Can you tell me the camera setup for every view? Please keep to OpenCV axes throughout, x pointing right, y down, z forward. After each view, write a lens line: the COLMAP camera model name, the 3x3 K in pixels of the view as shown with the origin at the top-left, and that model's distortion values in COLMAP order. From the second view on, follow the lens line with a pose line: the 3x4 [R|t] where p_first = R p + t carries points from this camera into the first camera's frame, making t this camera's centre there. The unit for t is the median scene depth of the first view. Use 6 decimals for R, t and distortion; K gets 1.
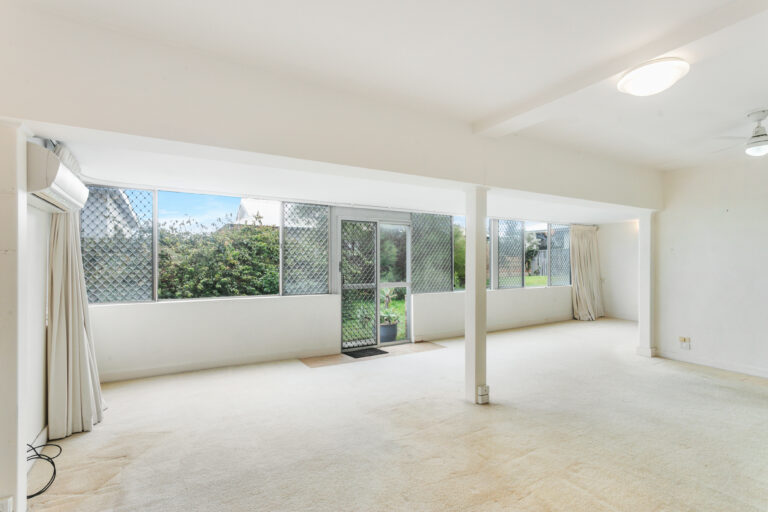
lens RADIAL K [[372.9, 0, 386.4], [0, 372.9, 259.3], [0, 0, 1]] dist [-0.013649, 0.000725]
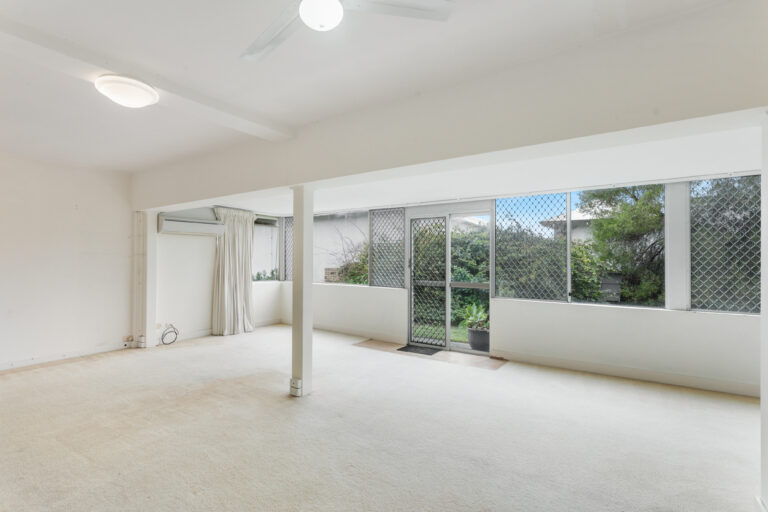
lens RADIAL K [[372.9, 0, 380.4], [0, 372.9, 254.8], [0, 0, 1]] dist [-0.013649, 0.000725]
pose [[0.399774, -0.006286, -0.916592, 0.794124], [-0.000883, 0.999973, -0.007243, 0.003698], [0.916613, 0.003705, 0.399758, 0.484148]]
